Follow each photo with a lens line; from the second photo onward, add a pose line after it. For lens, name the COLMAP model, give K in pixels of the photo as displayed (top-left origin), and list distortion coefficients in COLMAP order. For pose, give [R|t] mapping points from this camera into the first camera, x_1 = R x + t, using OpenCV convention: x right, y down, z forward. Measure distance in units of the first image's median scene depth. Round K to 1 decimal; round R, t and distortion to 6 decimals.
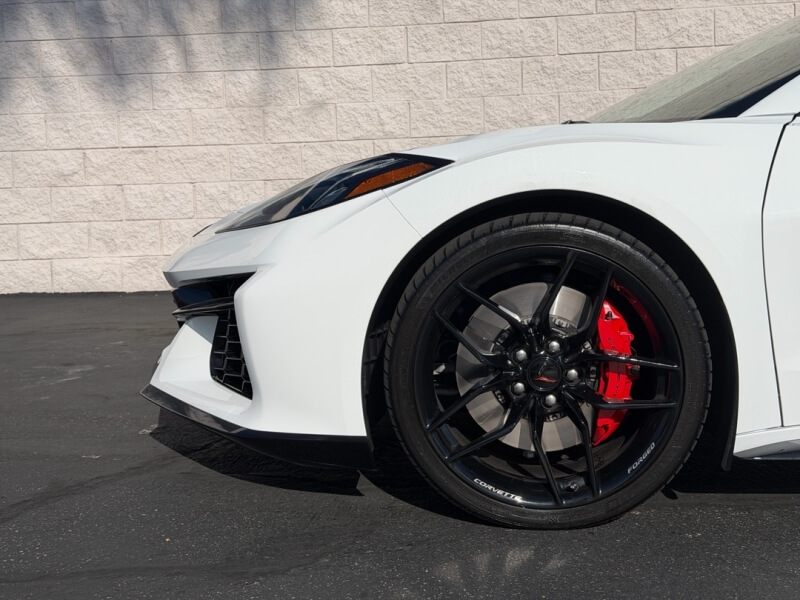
lens RADIAL K [[1112.8, 0, 386.4], [0, 1112.8, 310.9], [0, 0, 1]] dist [0.114560, 0.000000]
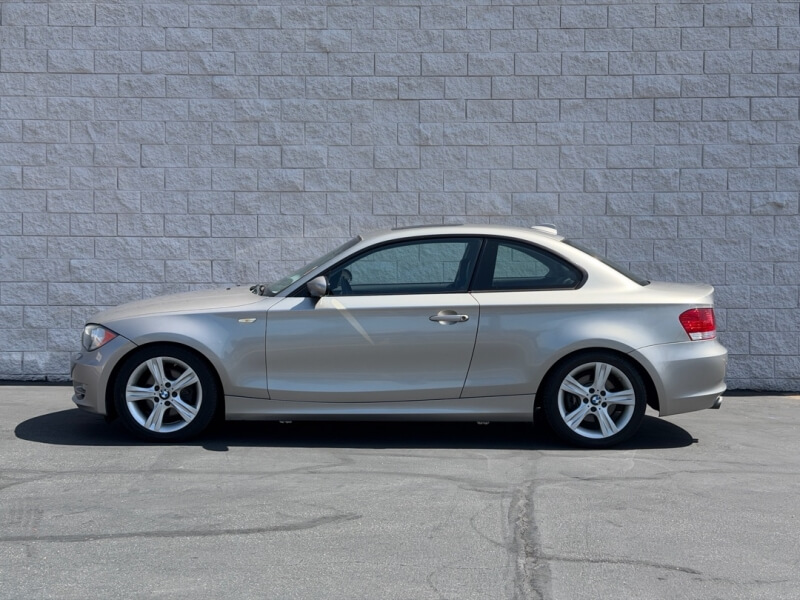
lens RADIAL K [[1112.8, 0, 400.4], [0, 1112.8, 306.3], [0, 0, 1]] dist [0.114560, 0.000000]
pose [[0.996553, 0.040854, 0.072197, 0.793759], [-0.035153, 0.996290, -0.078550, -0.023579], [-0.075138, 0.075741, 0.994292, -0.677763]]
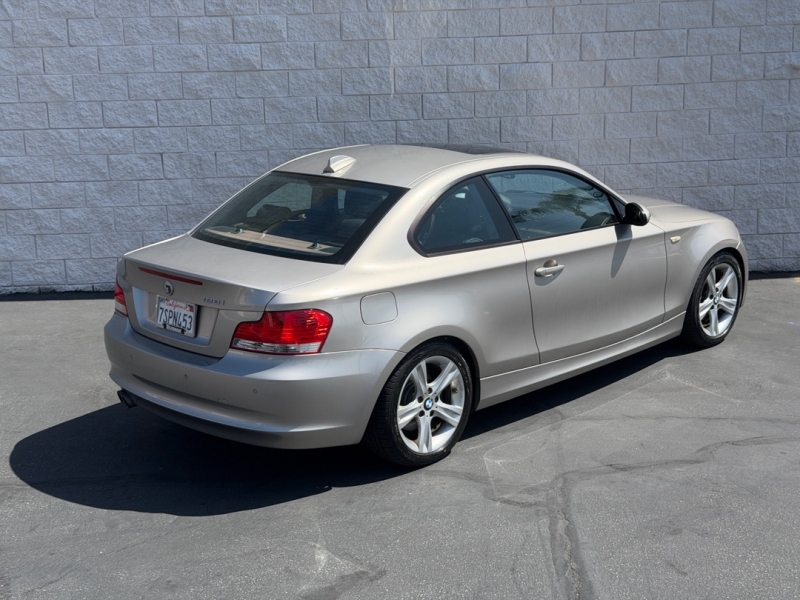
lens RADIAL K [[1112.8, 0, 401.7], [0, 1112.8, 304.8], [0, 0, 1]] dist [0.114560, 0.000000]
pose [[0.991652, -0.018702, 0.127580, 0.752469], [0.002870, 0.992382, 0.123163, -0.194125], [-0.128911, -0.121768, 0.984152, -0.521952]]
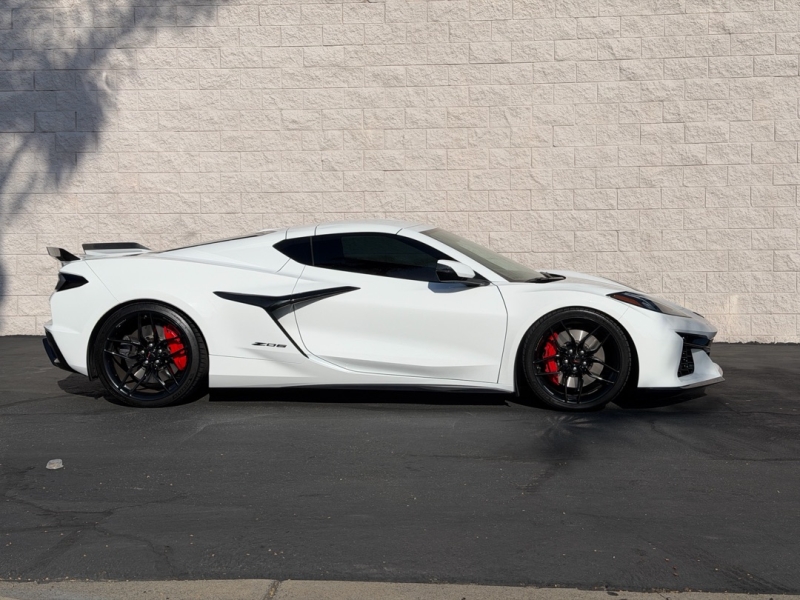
lens RADIAL K [[1112.8, 0, 389.4], [0, 1112.8, 312.0], [0, 0, 1]] dist [0.114560, 0.000000]
pose [[0.999509, 0.030717, 0.006216, 0.258041], [-0.030291, 0.997754, -0.059750, 0.038326], [-0.008038, 0.059532, 0.998194, -0.807485]]
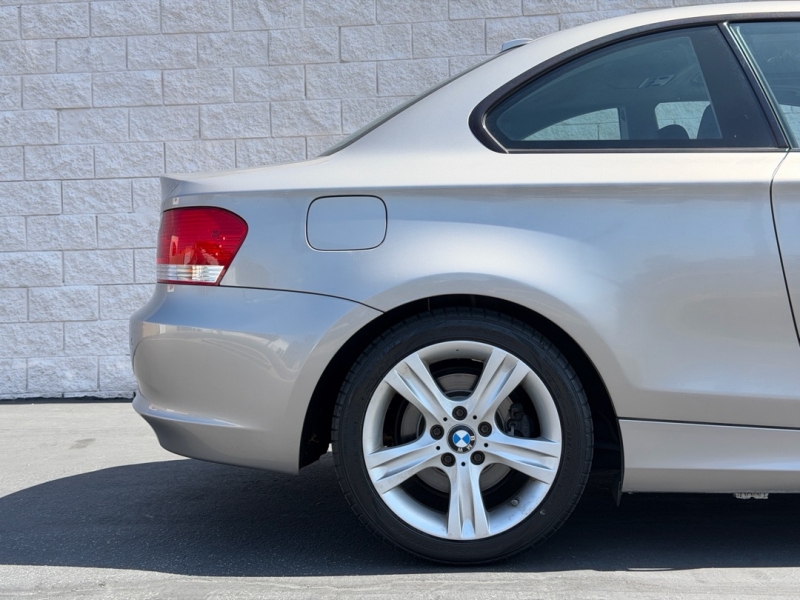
lens RADIAL K [[1112.8, 0, 400.3], [0, 1112.8, 305.9], [0, 0, 1]] dist [0.114560, 0.000000]
pose [[0.999956, 0.008112, -0.004722, 0.588005], [-0.008561, 0.994475, -0.104627, -0.004132], [0.003847, 0.104662, 0.994500, -0.053446]]
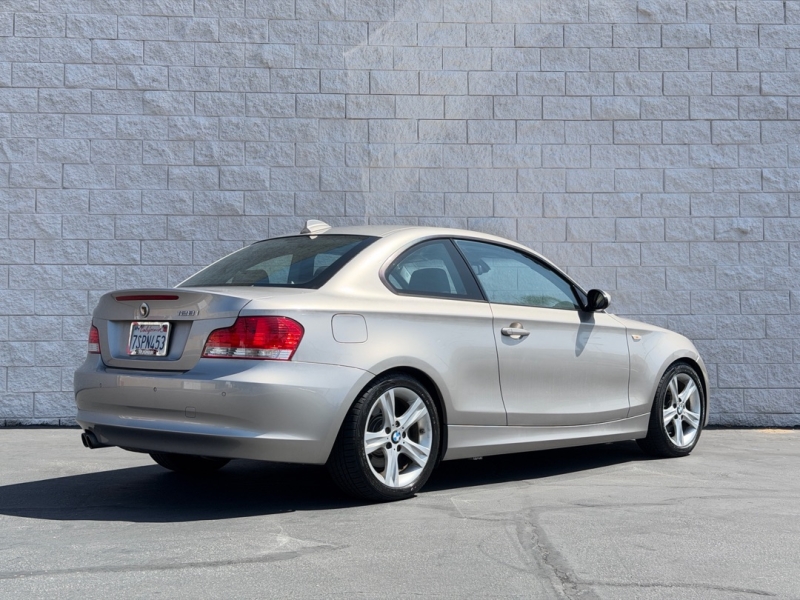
lens RADIAL K [[1112.8, 0, 402.5], [0, 1112.8, 300.4], [0, 0, 1]] dist [0.114560, 0.000000]
pose [[0.987493, 0.042369, 0.151862, 0.750992], [-0.019348, 0.988501, -0.149971, 0.021411], [-0.156470, 0.145157, 0.976958, -0.545626]]
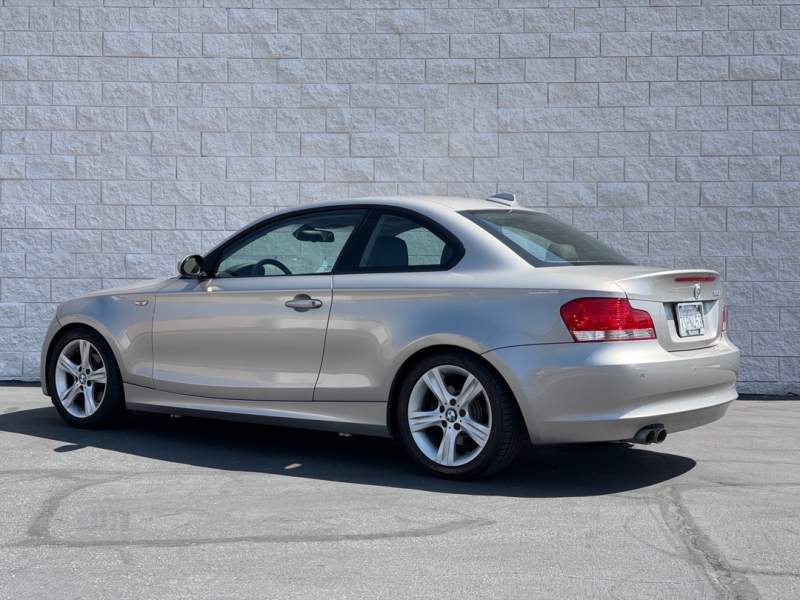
lens RADIAL K [[1112.8, 0, 404.2], [0, 1112.8, 302.8], [0, 0, 1]] dist [0.114560, 0.000000]
pose [[0.997414, 0.043277, 0.057378, 0.724379], [-0.037339, 0.994206, -0.100802, 0.003160], [-0.061408, 0.098398, 0.993251, -0.558356]]
